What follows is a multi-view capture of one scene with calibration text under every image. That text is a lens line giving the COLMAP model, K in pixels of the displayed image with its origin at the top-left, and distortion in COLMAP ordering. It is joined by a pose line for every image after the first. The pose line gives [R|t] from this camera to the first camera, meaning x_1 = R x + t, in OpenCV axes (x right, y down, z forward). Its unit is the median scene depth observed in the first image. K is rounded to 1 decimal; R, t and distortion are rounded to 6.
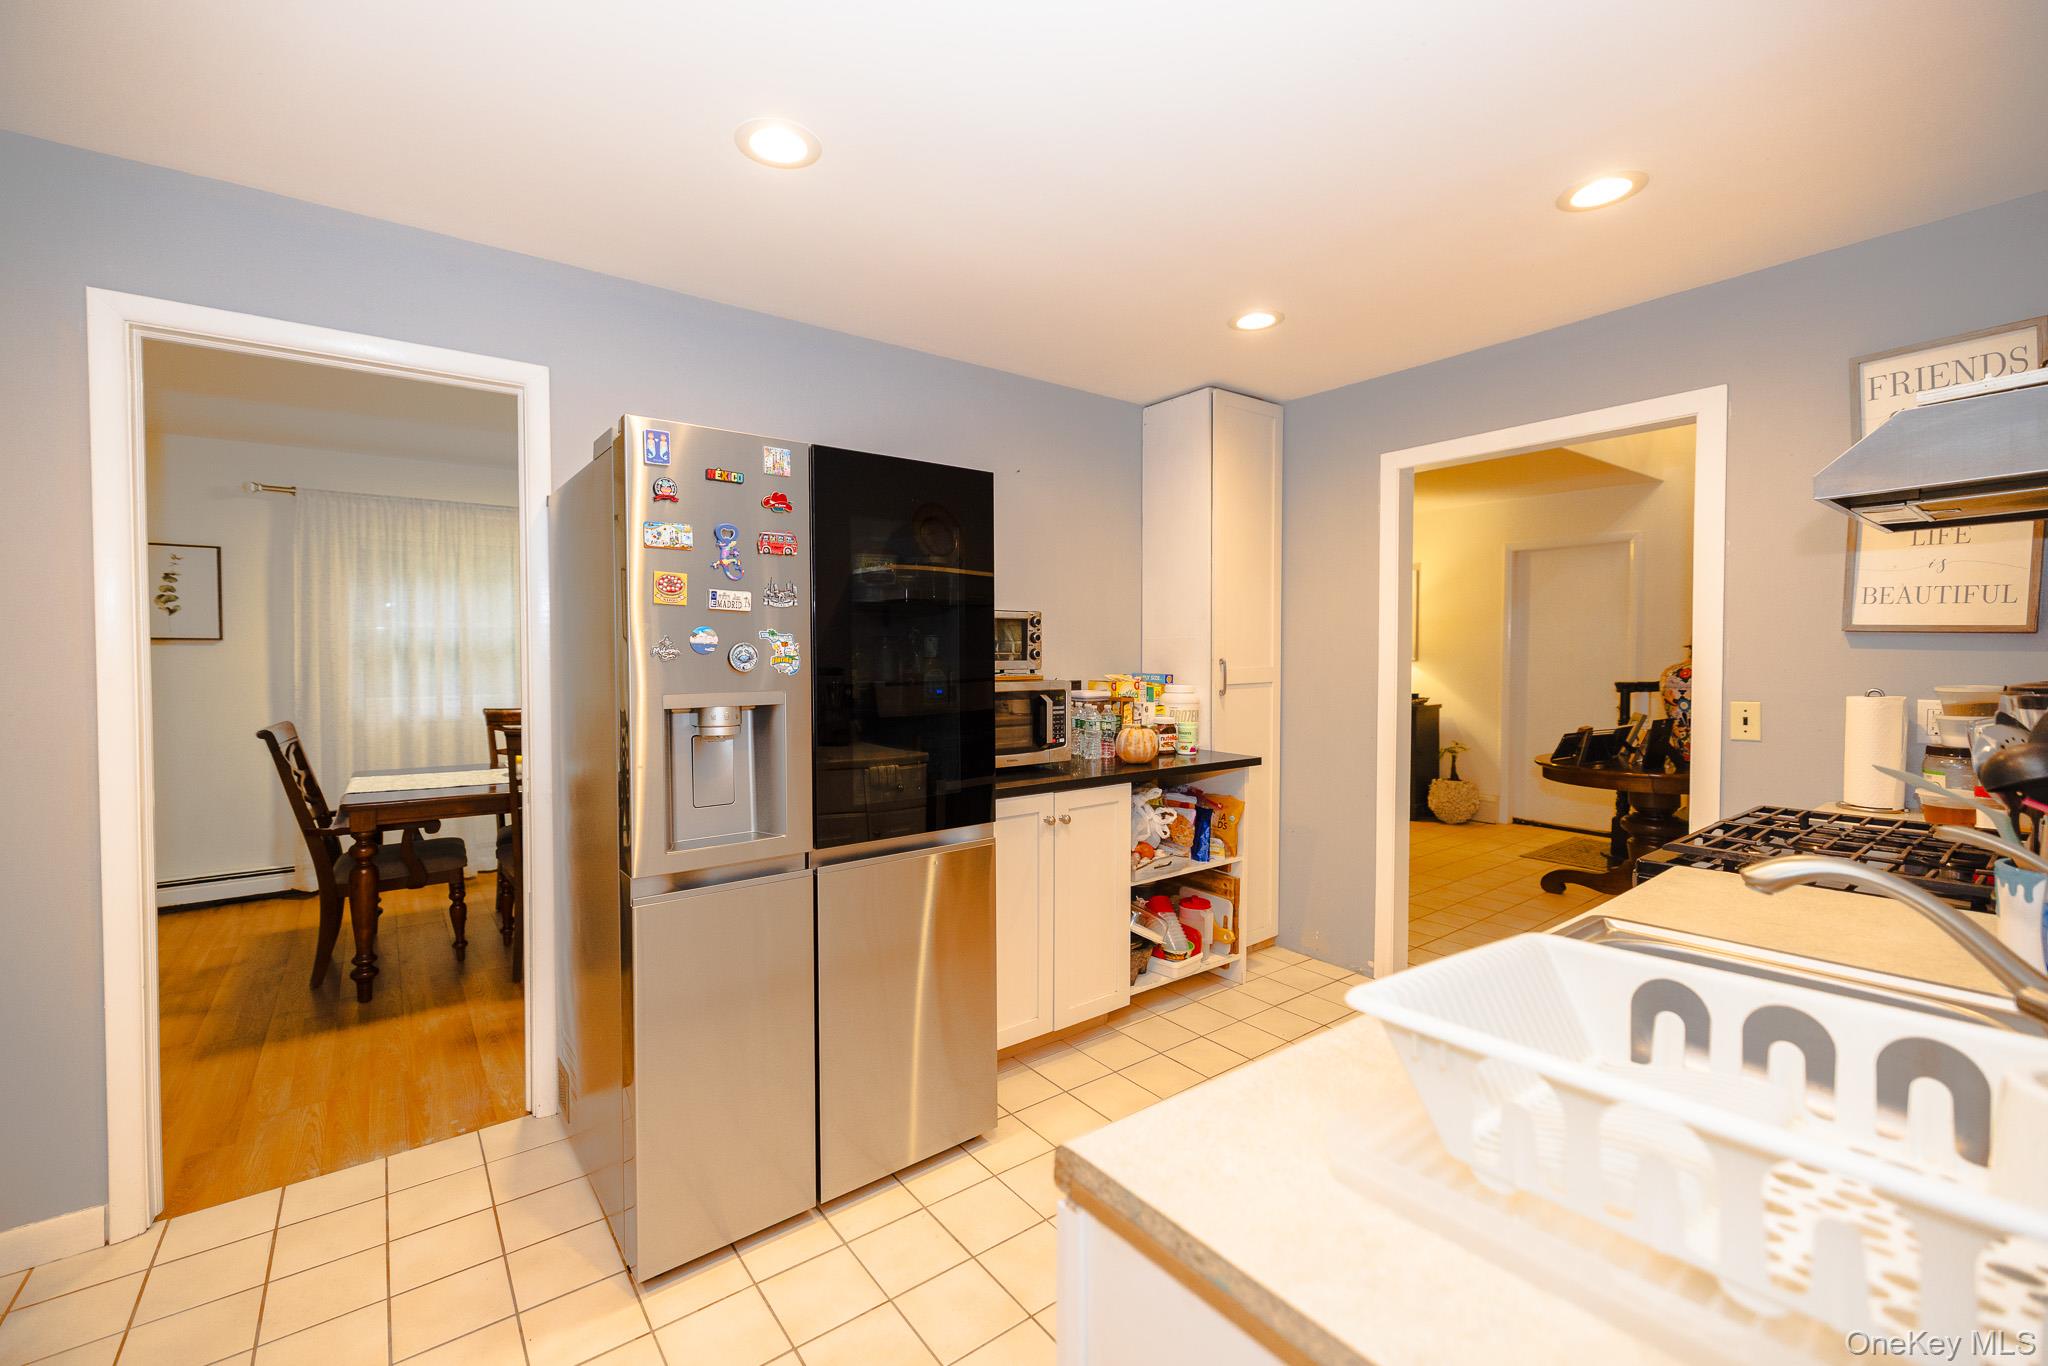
lens RADIAL K [[851.8, 0, 1014.2], [0, 851.8, 674.1], [0, 0, 1]] dist [0.000905, -0.000424]
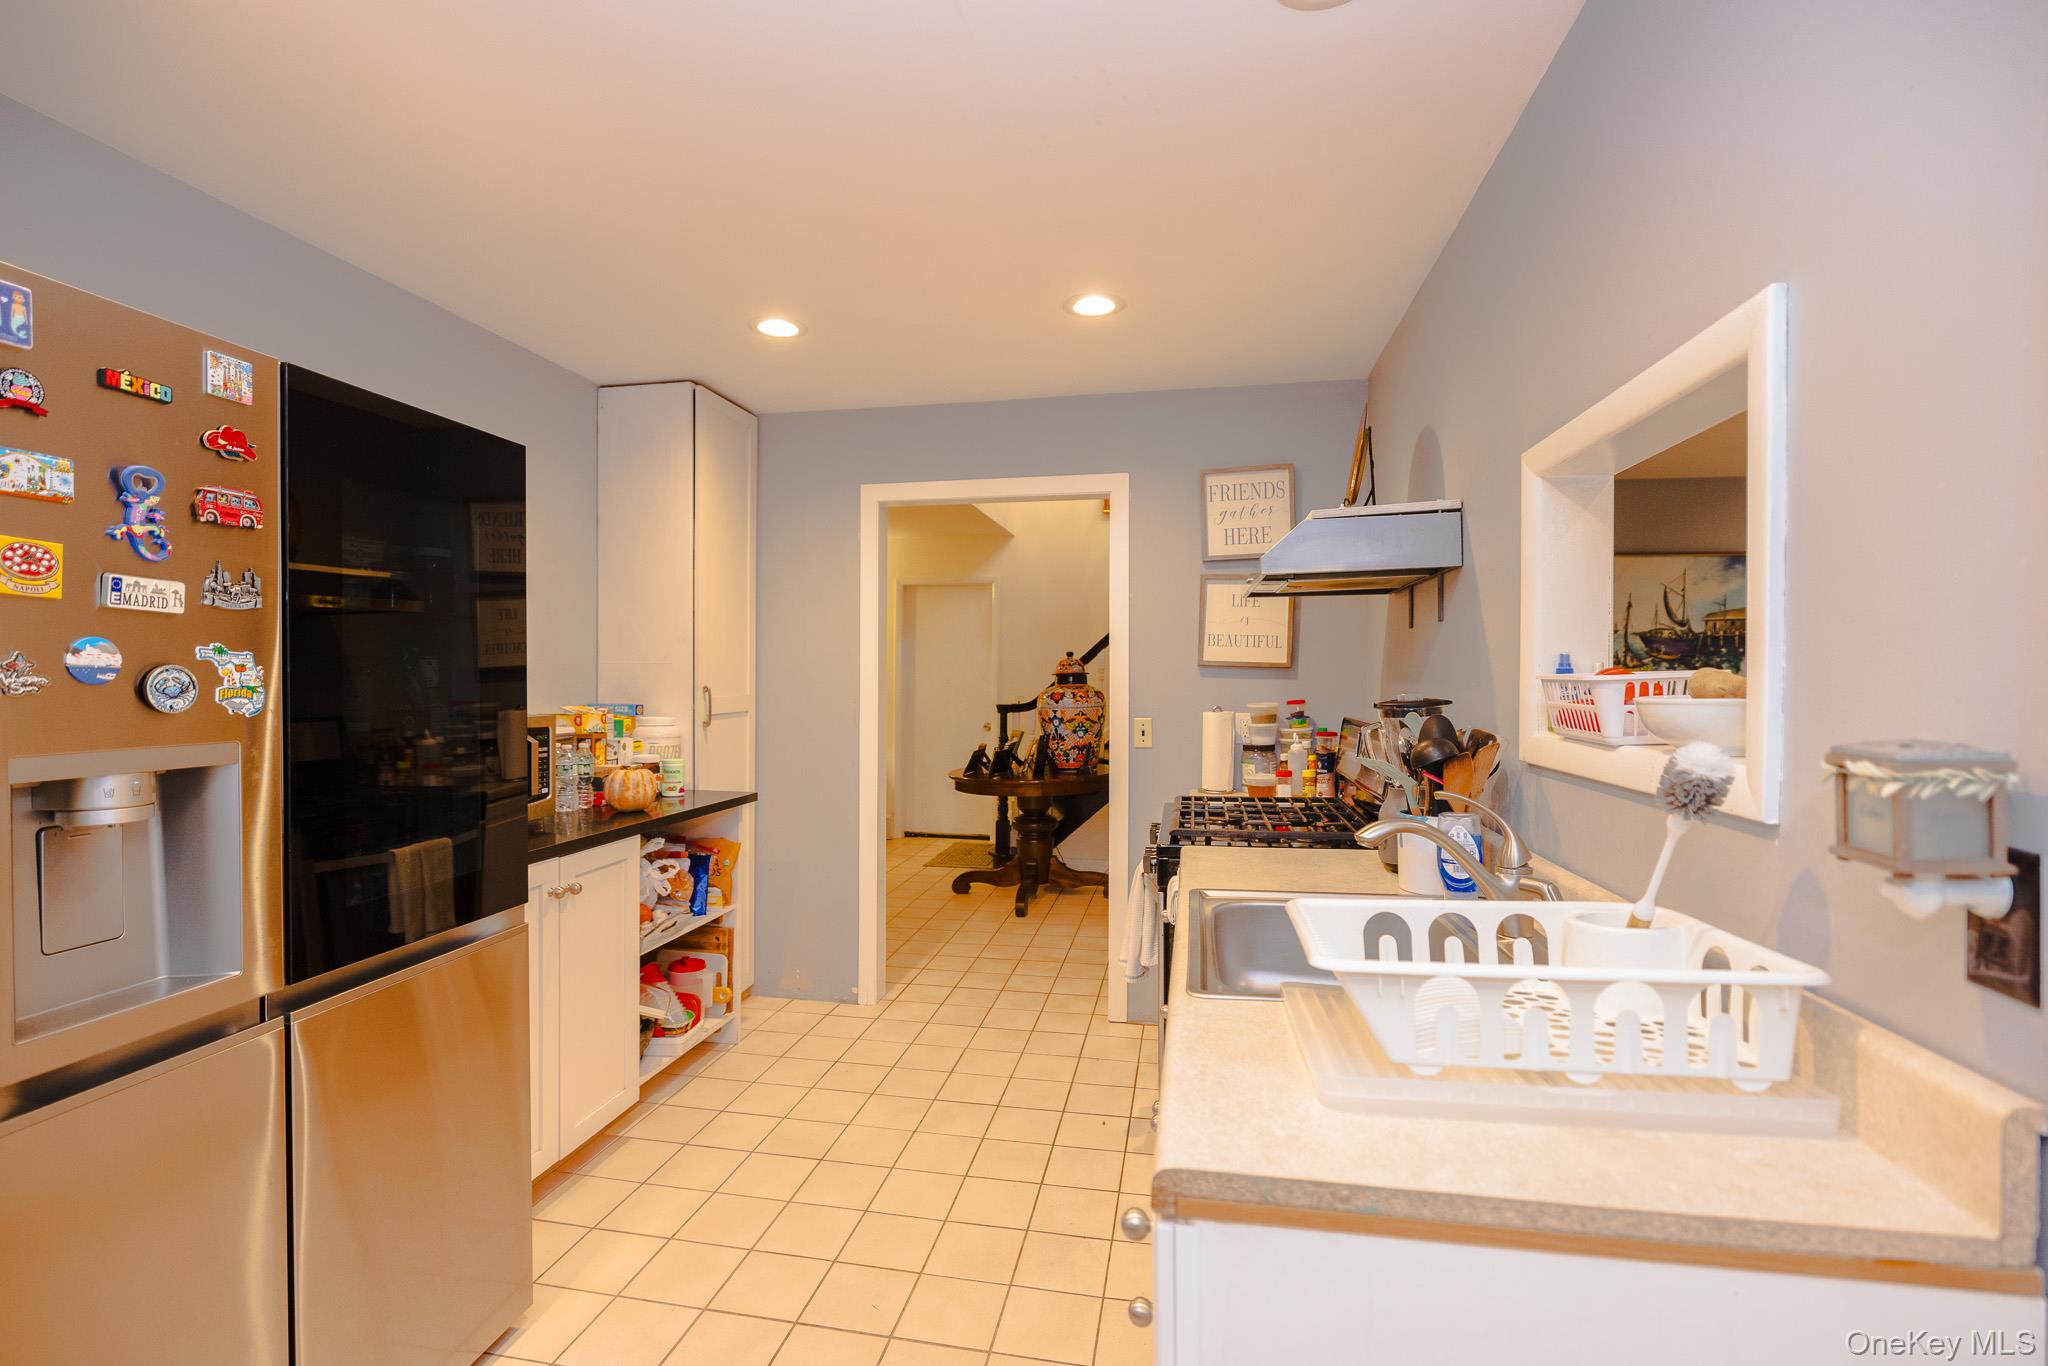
lens RADIAL K [[925.1, 0, 1021.2], [0, 925.1, 680.6], [0, 0, 1]] dist [-0.002176, -0.000193]
pose [[0.738324, 0.000101, 0.674446, -0.186322], [0.014231, 0.999775, -0.015728, -0.004281], [-0.674296, 0.021211, 0.738156, 0.064263]]
